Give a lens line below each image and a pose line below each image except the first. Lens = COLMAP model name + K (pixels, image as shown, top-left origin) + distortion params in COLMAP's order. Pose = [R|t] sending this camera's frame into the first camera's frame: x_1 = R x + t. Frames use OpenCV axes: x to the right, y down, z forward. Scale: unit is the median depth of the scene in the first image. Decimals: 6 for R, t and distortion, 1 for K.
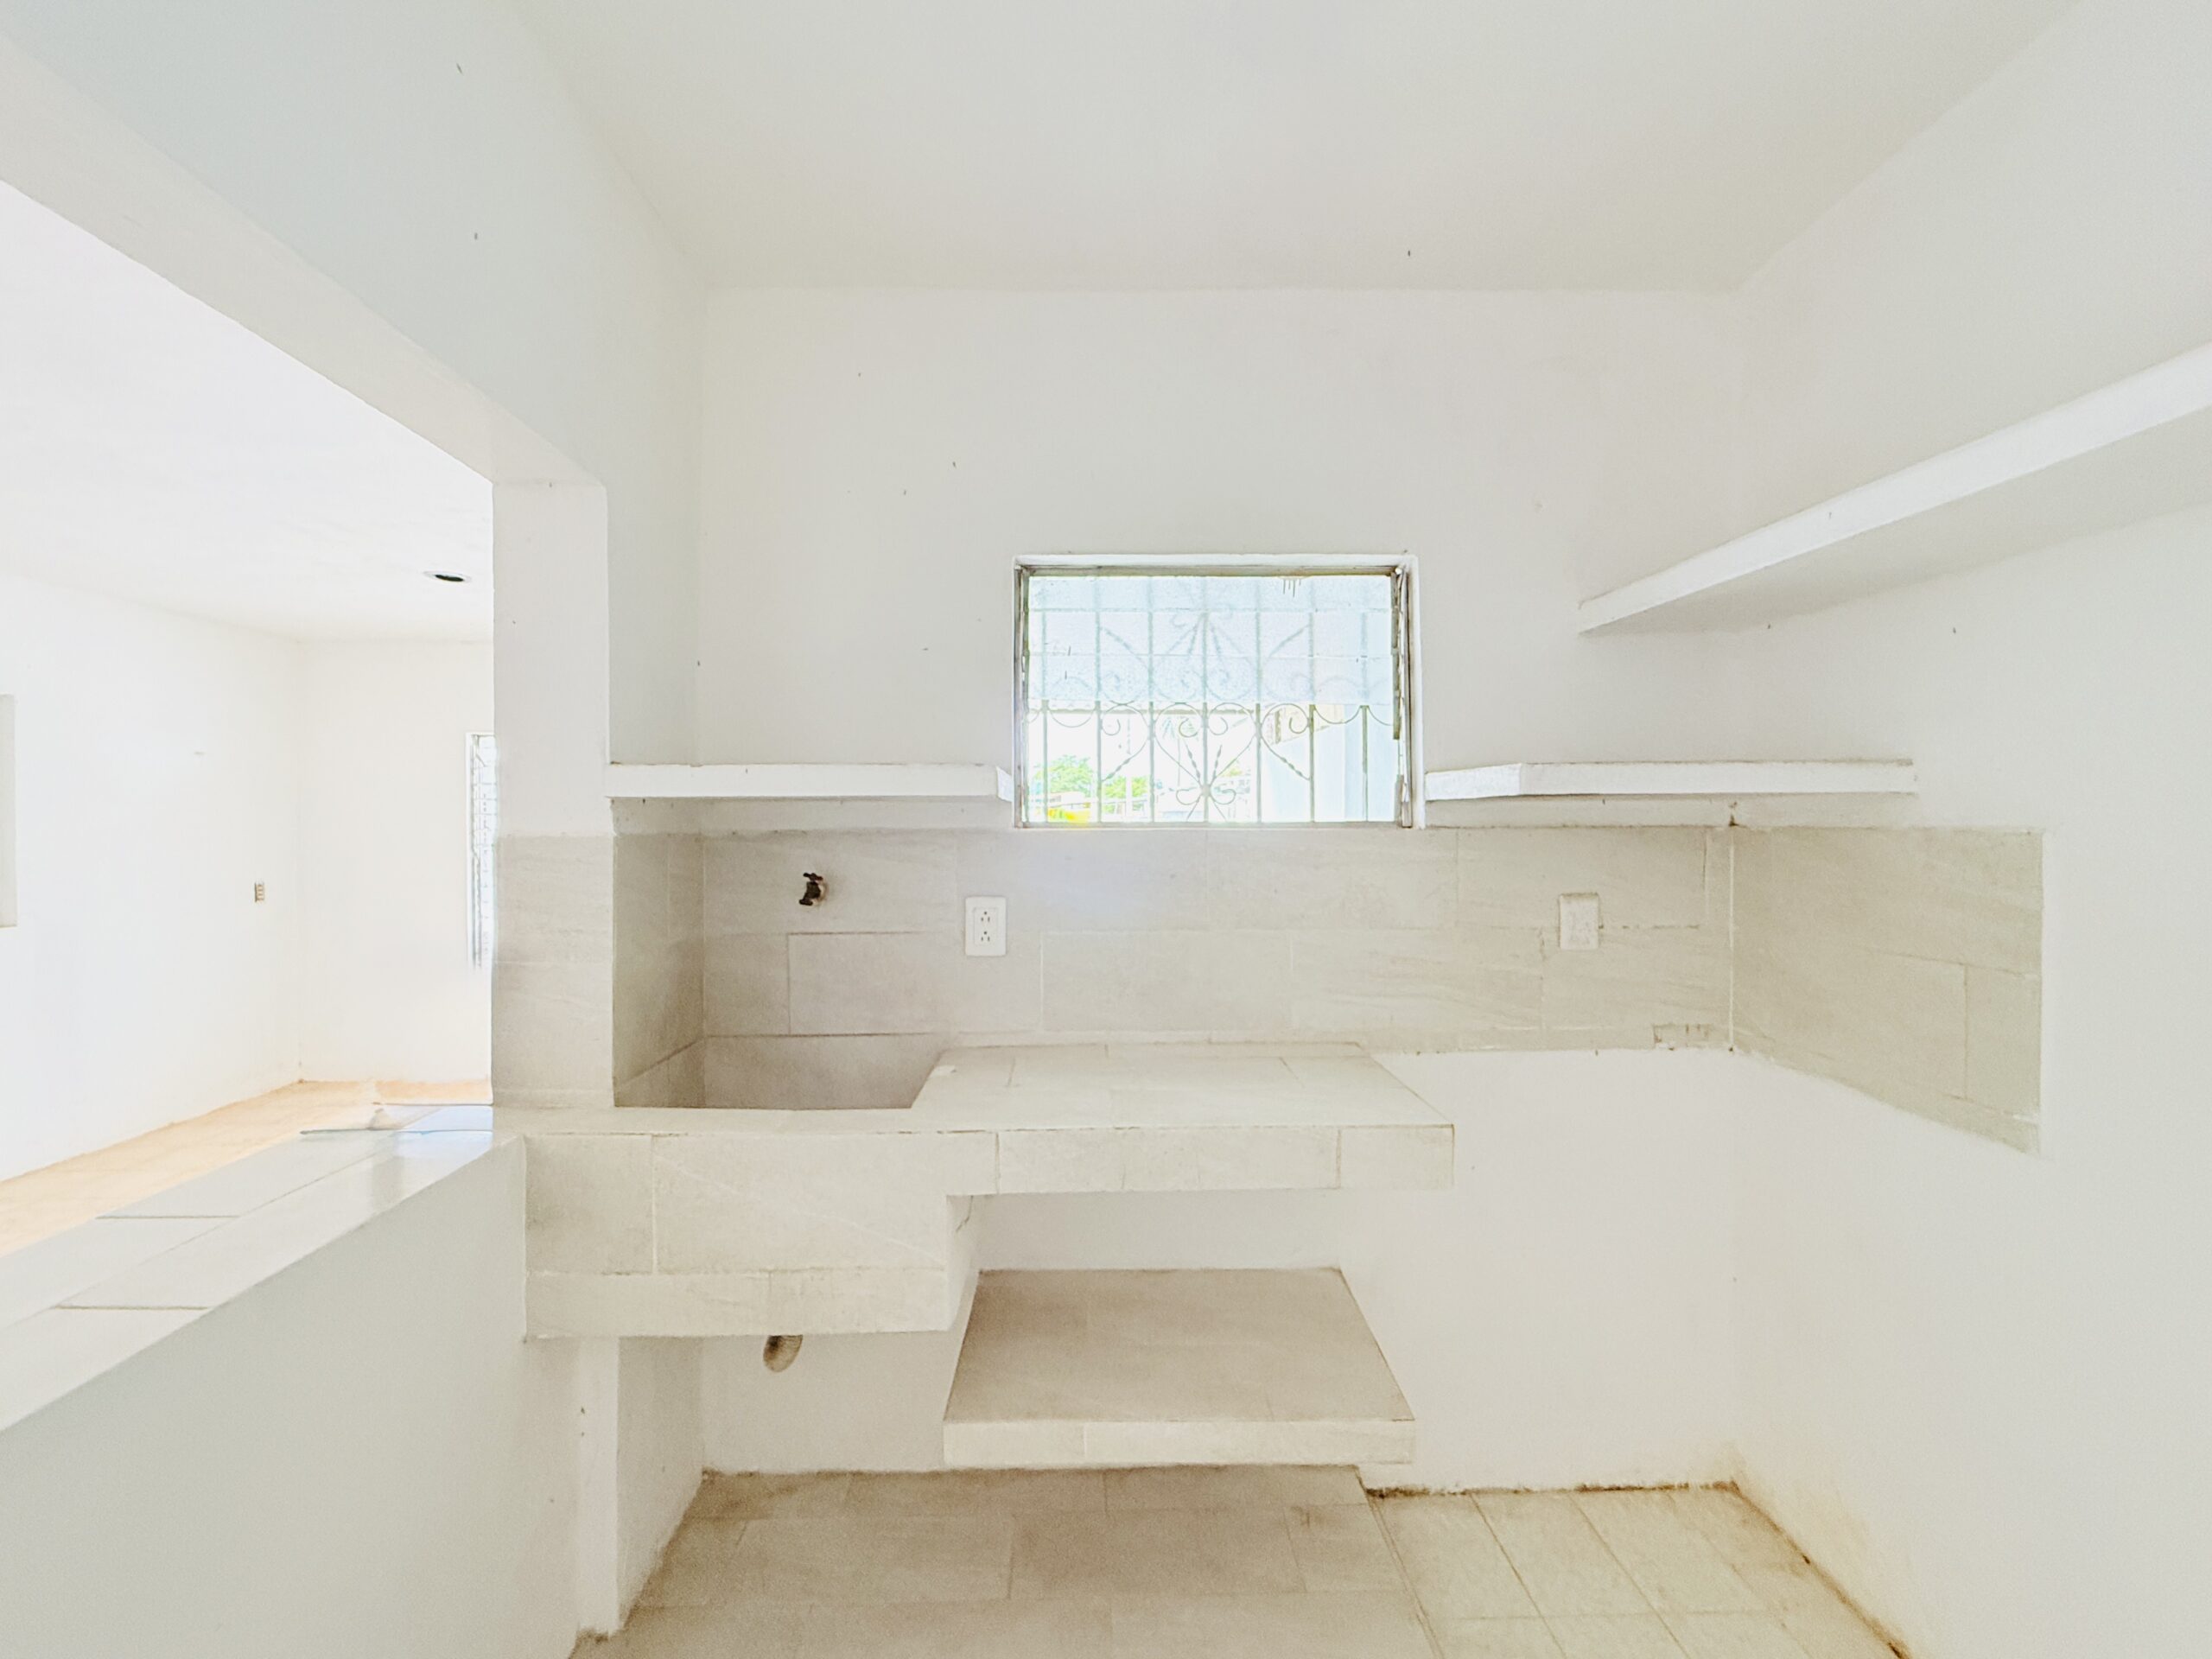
lens RADIAL K [[960.3, 0, 1108.4], [0, 960.3, 832.5], [0, 0, 1]] dist [-0.000331, -0.000080]
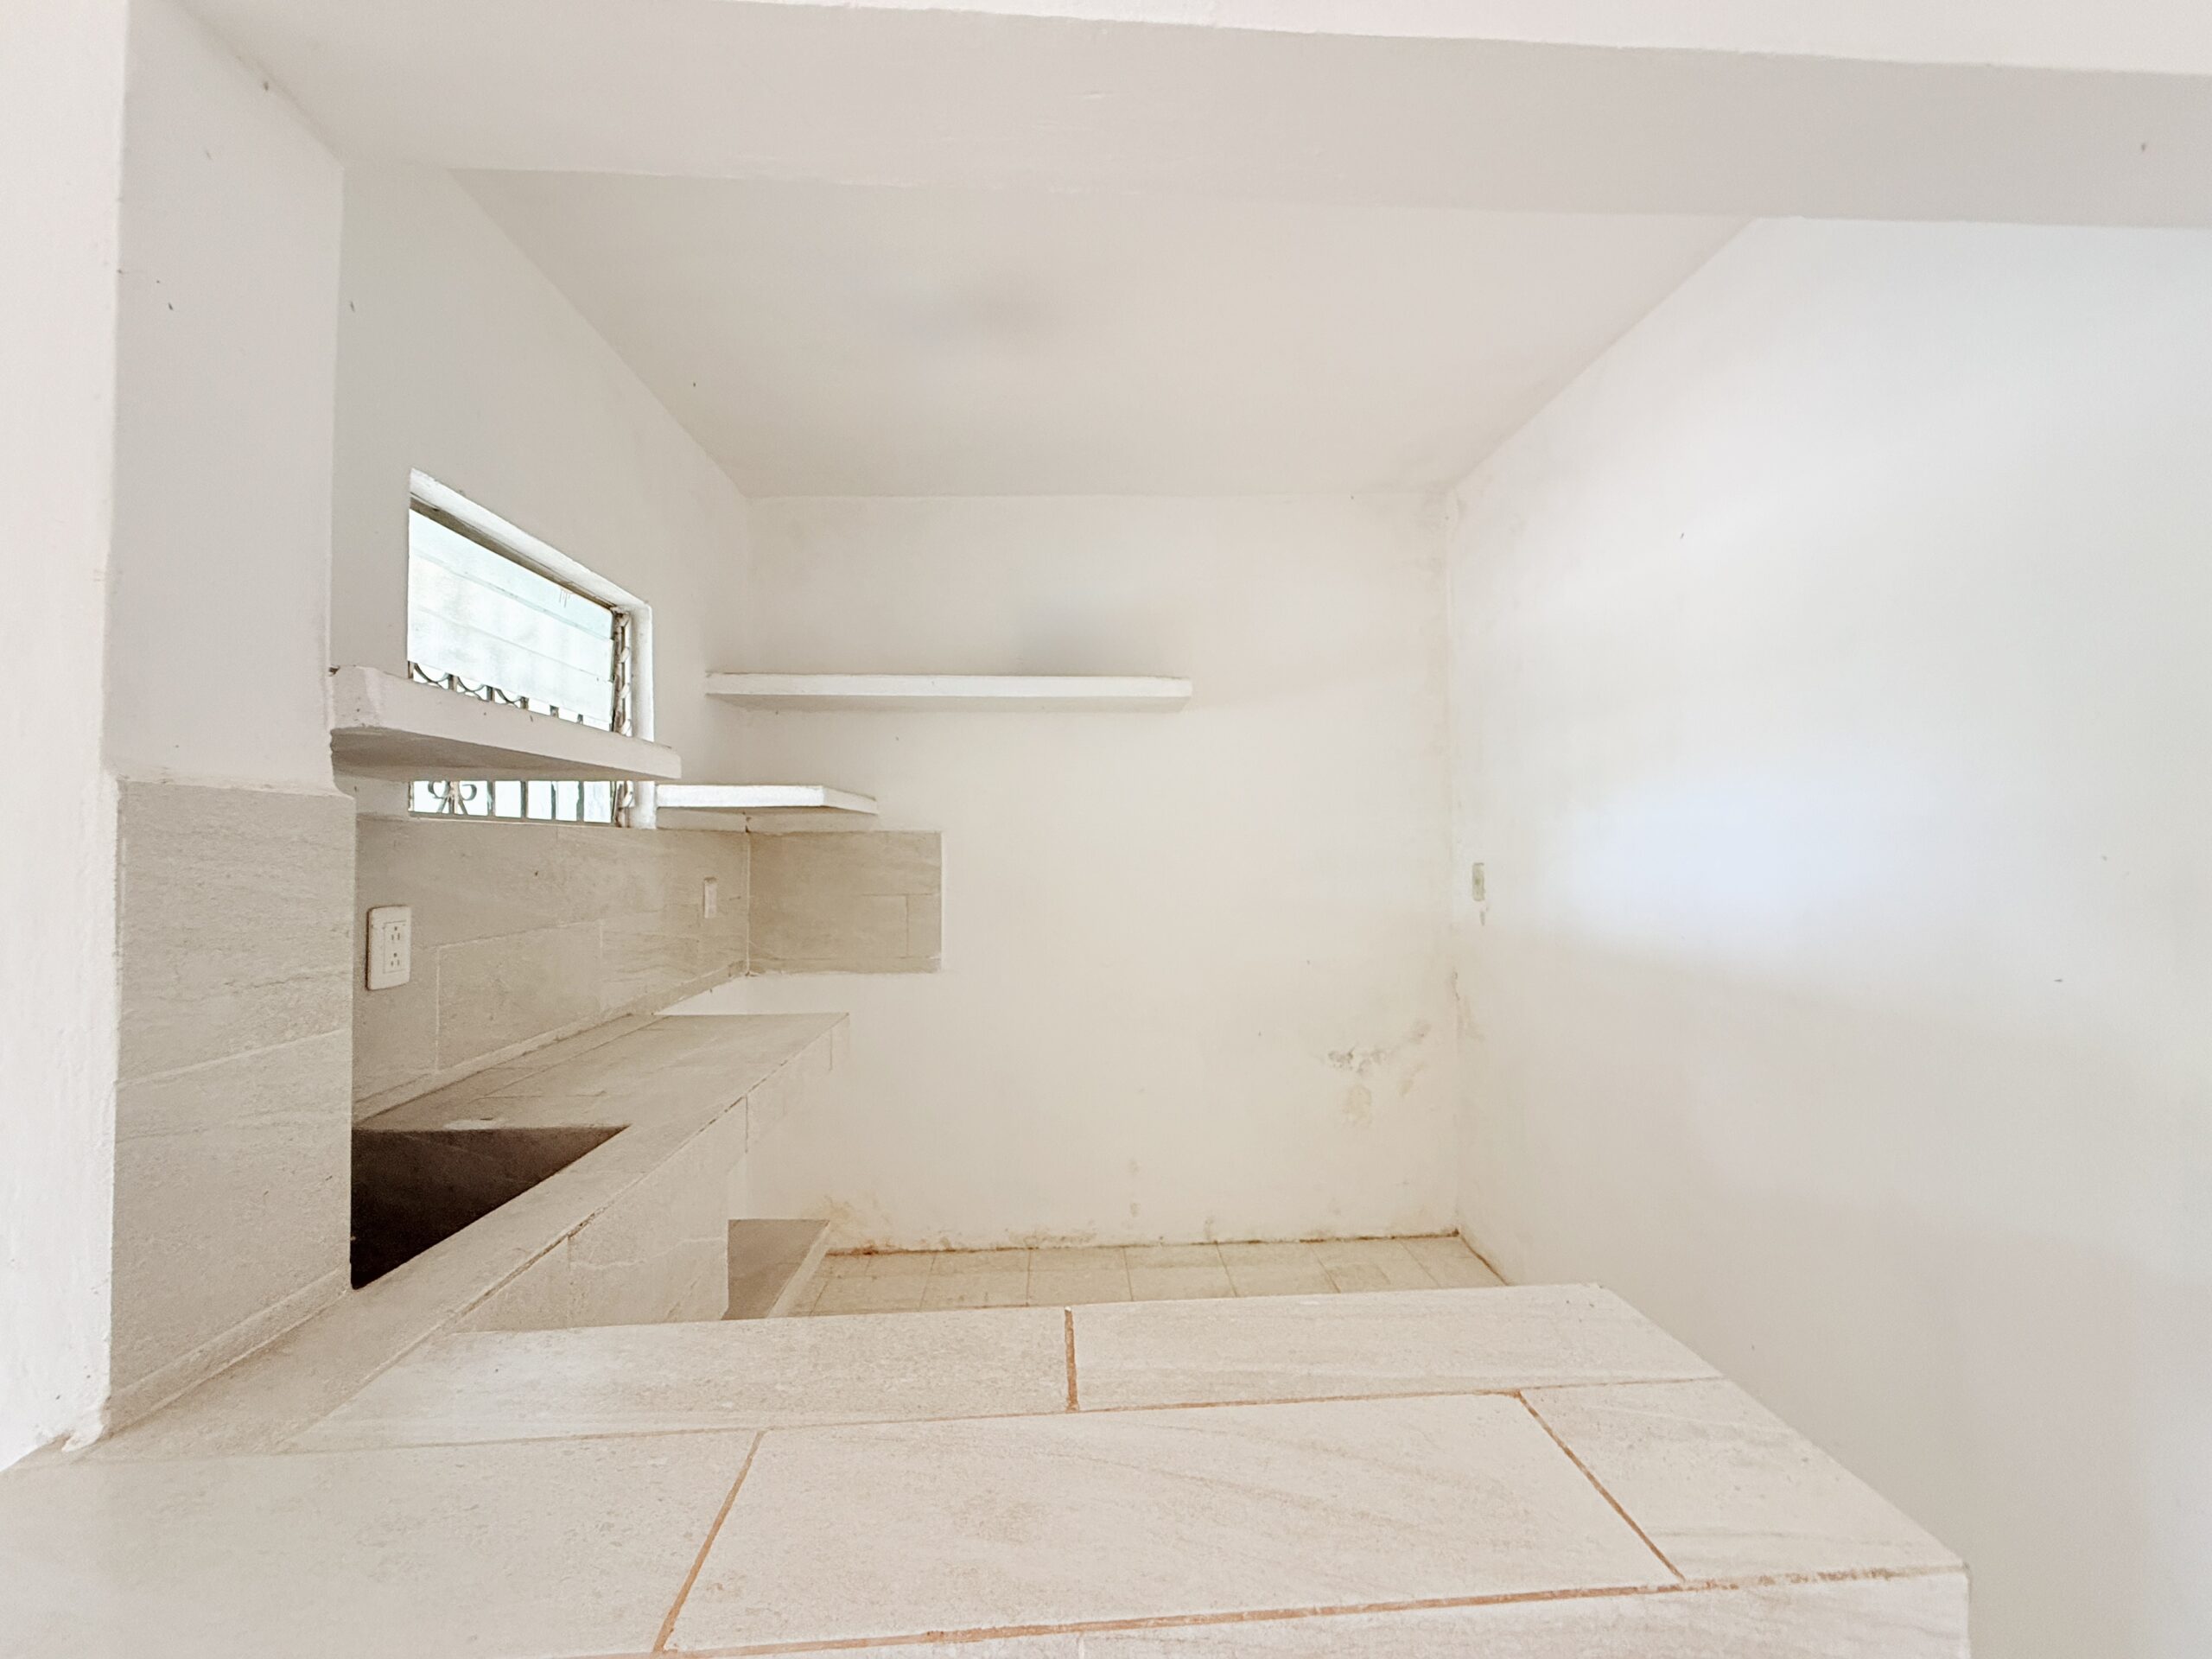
lens RADIAL K [[879.3, 0, 1108.1], [0, 879.3, 824.1], [0, 0, 1]] dist [0.000241, 0.000061]
pose [[-0.031211, 0.028725, 0.999100, -0.858558], [0.021143, 0.999382, -0.028073, 0.034665], [-0.999289, 0.020248, -0.031799, 0.478326]]
